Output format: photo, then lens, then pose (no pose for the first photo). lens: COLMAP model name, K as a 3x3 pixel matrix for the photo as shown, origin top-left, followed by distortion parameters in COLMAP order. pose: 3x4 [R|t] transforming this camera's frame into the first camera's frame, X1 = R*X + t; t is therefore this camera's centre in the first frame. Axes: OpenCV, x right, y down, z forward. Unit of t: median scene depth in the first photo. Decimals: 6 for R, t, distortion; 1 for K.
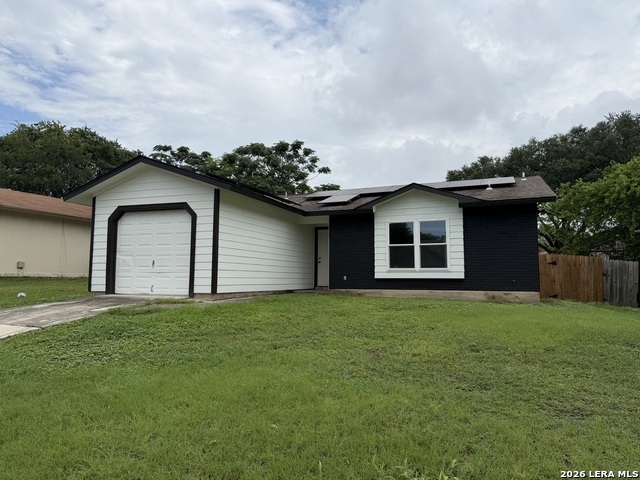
lens RADIAL K [[482.4, 0, 320.0], [0, 482.4, 240.0], [0, 0, 1]] dist [0.135712, -0.243496]
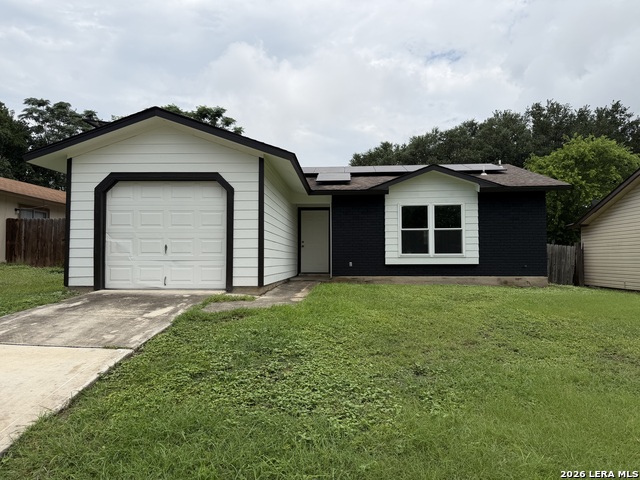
lens RADIAL K [[482.4, 0, 320.0], [0, 482.4, 240.0], [0, 0, 1]] dist [0.135712, -0.243496]
pose [[0.944701, 0.007261, 0.327853, -0.324767], [-0.020943, 0.999050, 0.038219, -0.001252], [-0.327264, -0.042971, 0.943955, 0.164579]]
